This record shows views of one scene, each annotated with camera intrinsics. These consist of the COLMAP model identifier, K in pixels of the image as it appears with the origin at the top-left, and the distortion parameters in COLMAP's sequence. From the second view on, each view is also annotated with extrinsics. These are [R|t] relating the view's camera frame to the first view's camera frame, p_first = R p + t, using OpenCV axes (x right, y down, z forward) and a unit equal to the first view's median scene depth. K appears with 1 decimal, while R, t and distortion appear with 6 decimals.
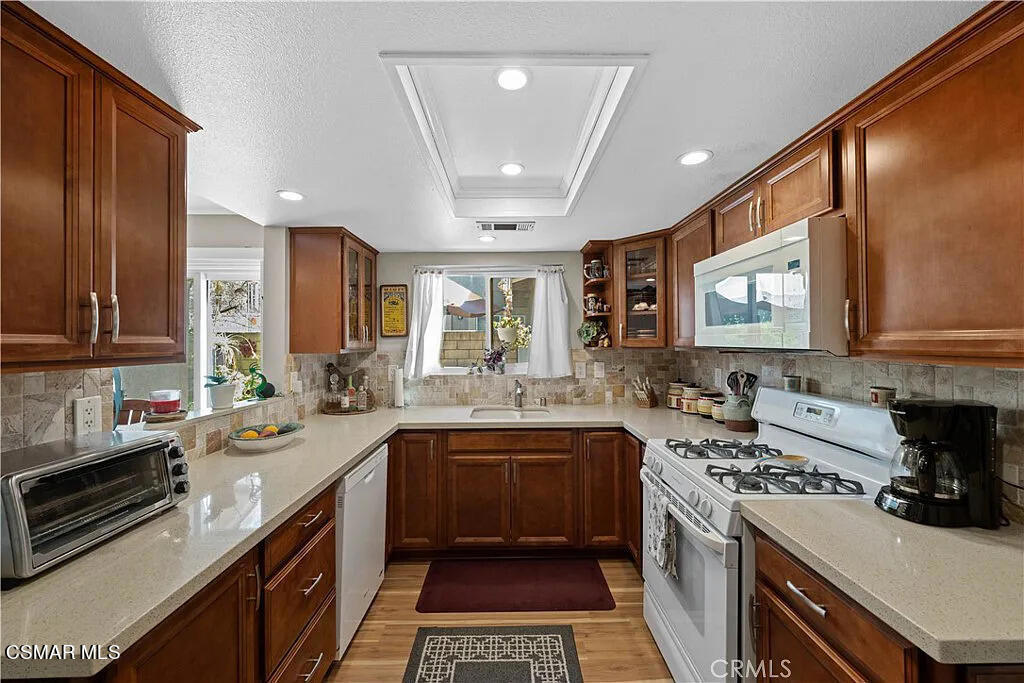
lens RADIAL K [[399.6, 0, 510.1], [0, 399.6, 339.6], [0, 0, 1]] dist [-0.000389, -0.000366]
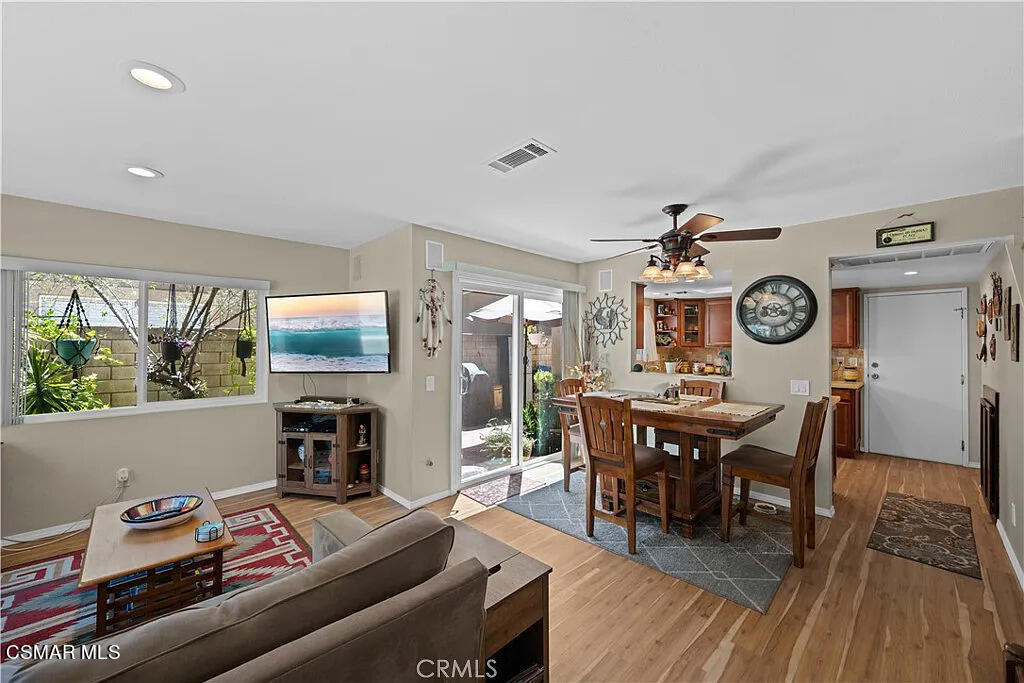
lens RADIAL K [[399.6, 0, 510.1], [0, 399.6, 339.6], [0, 0, 1]] dist [-0.000389, -0.000366]
pose [[0.727887, 0.011717, 0.685597, -2.214352], [-0.009621, 0.999930, -0.006875, 0.007763], [-0.685630, -0.001592, 0.727949, 0.012939]]
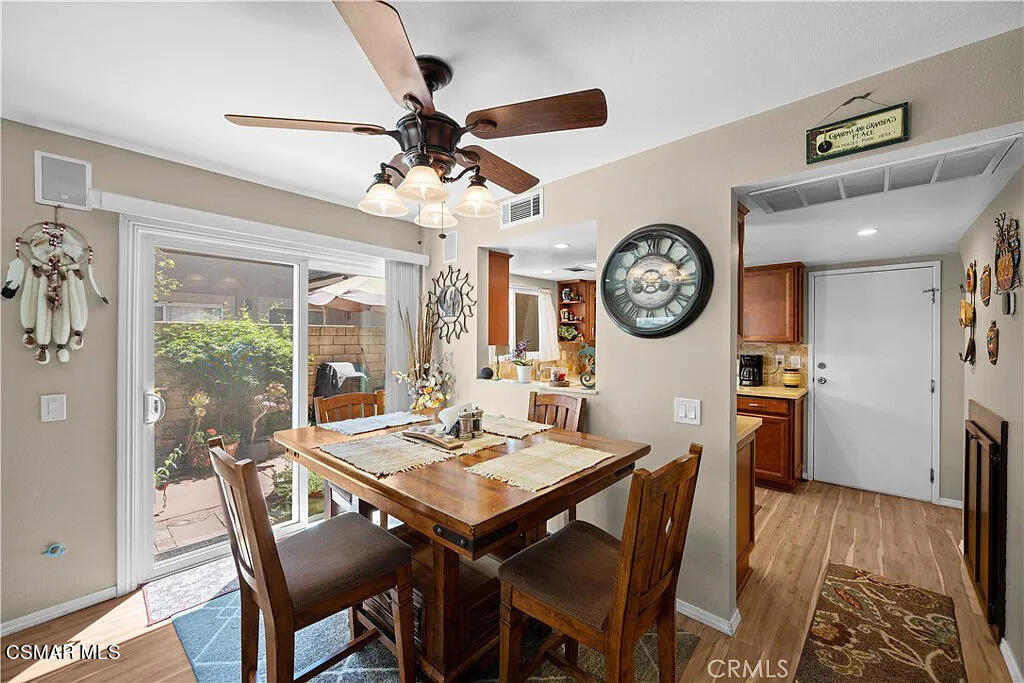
lens RADIAL K [[399.6, 0, 510.1], [0, 399.6, 339.6], [0, 0, 1]] dist [-0.000389, -0.000366]
pose [[0.689358, 0.002599, 0.724416, -1.407782], [-0.009229, 0.999944, 0.005195, 0.006689], [-0.724362, -0.010267, 0.689344, 0.029082]]
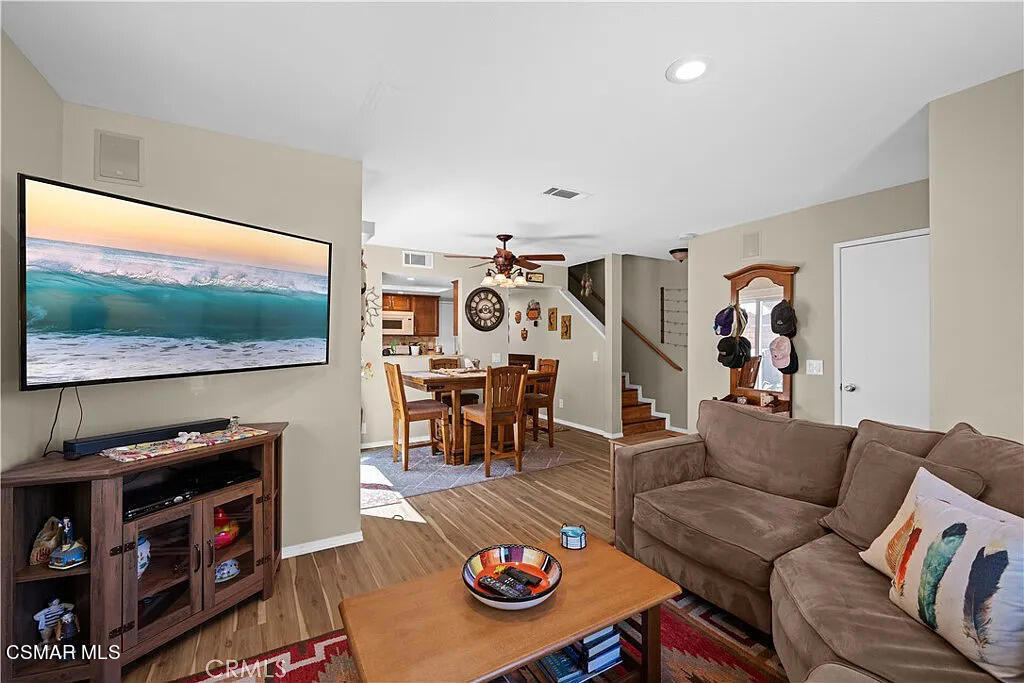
lens RADIAL K [[421.8, 0, 512.0], [0, 421.8, 341.5], [0, 0, 1]] dist [-0.000204, -0.000119]
pose [[-0.503609, 0.000376, 0.863932, -2.652508], [-0.002775, 0.999994, -0.002053, 0.066259], [-0.863927, -0.003432, -0.503605, 1.429950]]
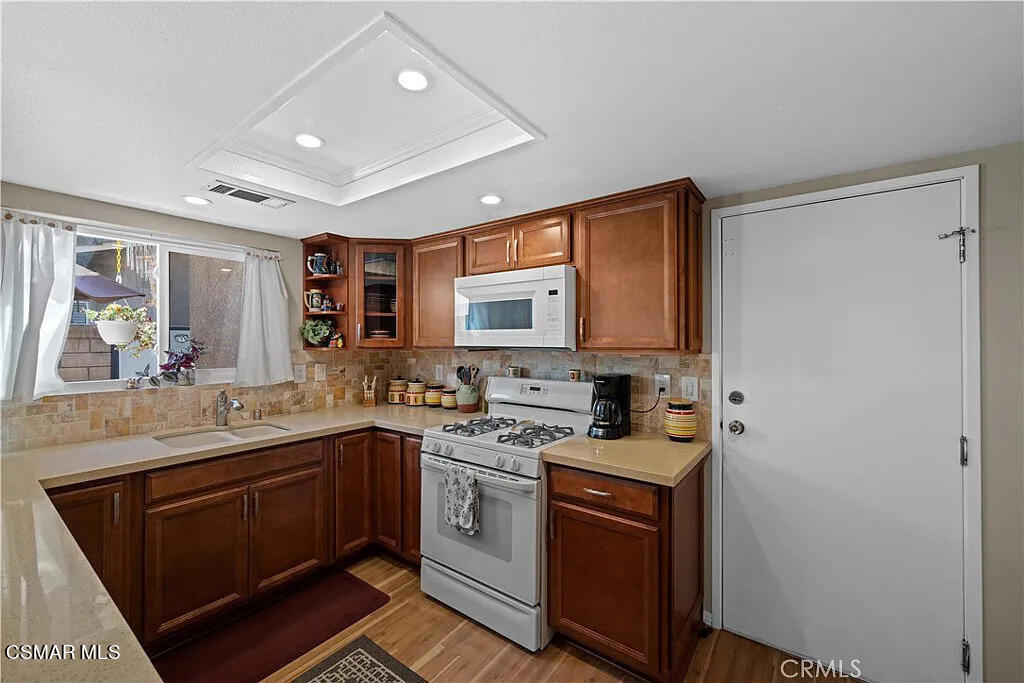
lens RADIAL K [[412.0, 0, 510.5], [0, 412.0, 339.5], [0, 0, 1]] dist [0.001260, 0.000387]
pose [[0.602103, 0.009976, 0.798356, -0.342764], [-0.008515, 0.999945, -0.006073, 0.002543], [-0.798373, -0.003141, 0.602155, 0.090654]]
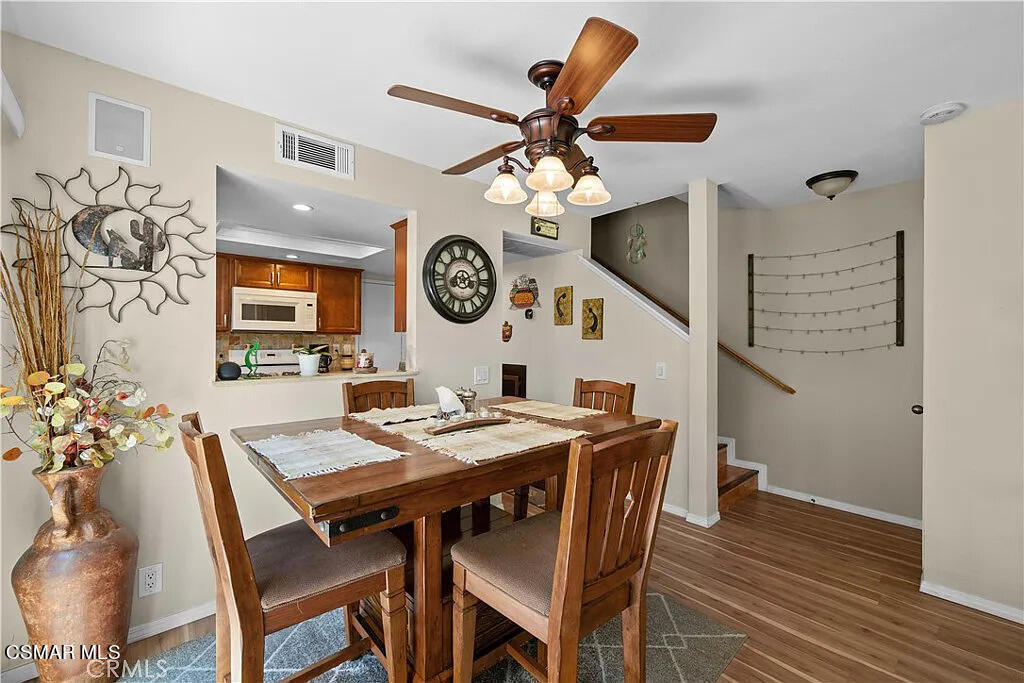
lens RADIAL K [[412.0, 0, 510.5], [0, 412.0, 339.5], [0, 0, 1]] dist [0.001260, 0.000387]
pose [[-0.655499, 0.003909, 0.755186, -1.529493], [-0.004115, 0.999953, -0.008748, 0.060159], [-0.755185, -0.008842, -0.655452, 1.035738]]
